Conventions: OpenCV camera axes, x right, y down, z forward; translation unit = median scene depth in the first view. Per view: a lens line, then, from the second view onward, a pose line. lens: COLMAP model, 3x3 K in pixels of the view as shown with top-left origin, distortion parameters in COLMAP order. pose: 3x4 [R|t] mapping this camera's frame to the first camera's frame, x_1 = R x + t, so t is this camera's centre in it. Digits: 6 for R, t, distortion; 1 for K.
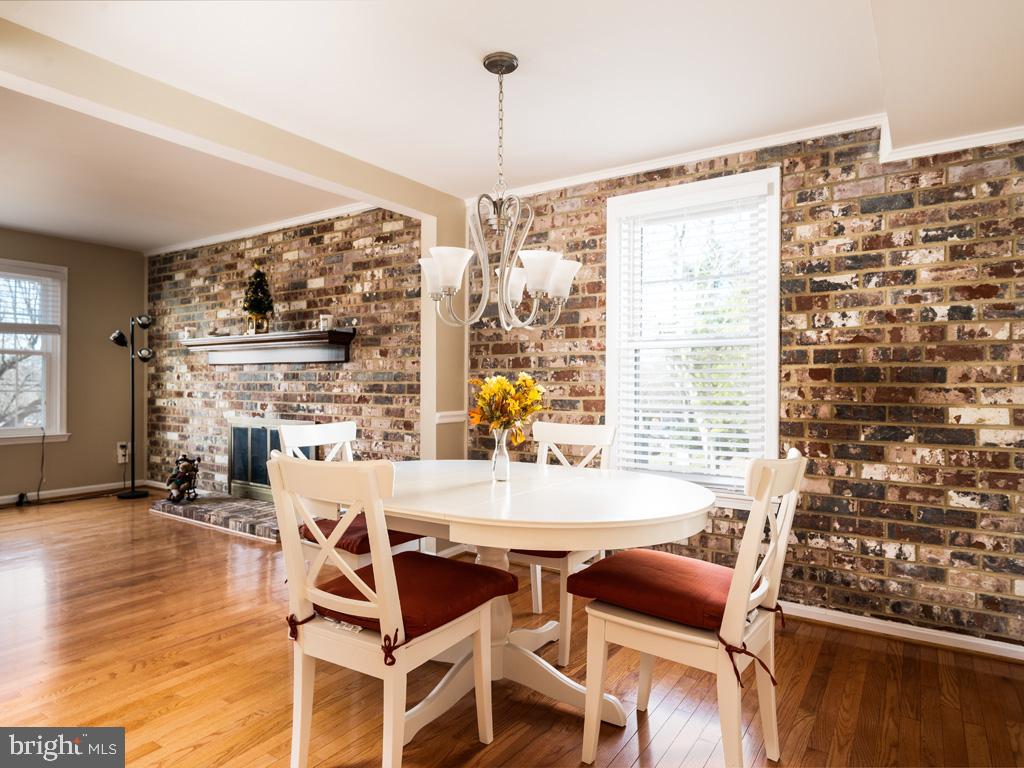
lens RADIAL K [[610.1, 0, 512.6], [0, 610.1, 387.0], [0, 0, 1]] dist [0.001677, -0.000370]
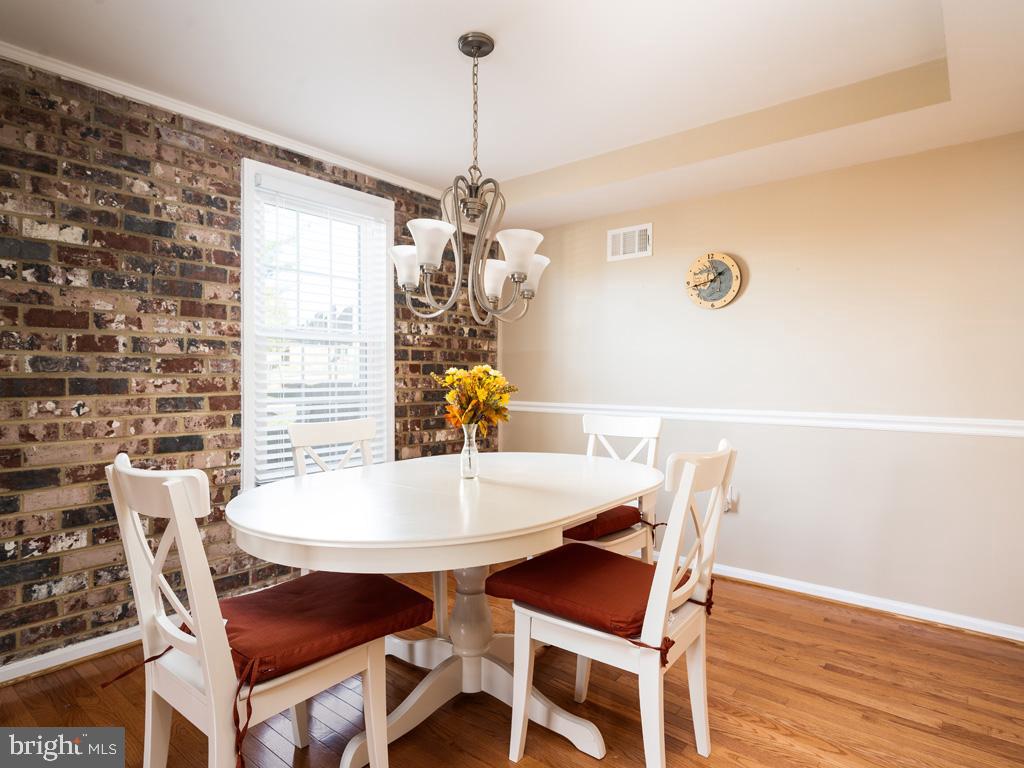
lens RADIAL K [[580.4, 0, 512.3], [0, 580.4, 377.1], [0, 0, 1]] dist [-0.006016, -0.001156]
pose [[0.091180, -0.003855, 0.995827, -0.606375], [0.005859, 0.999977, 0.003335, -0.004293], [-0.995817, 0.005531, 0.091201, 0.549529]]
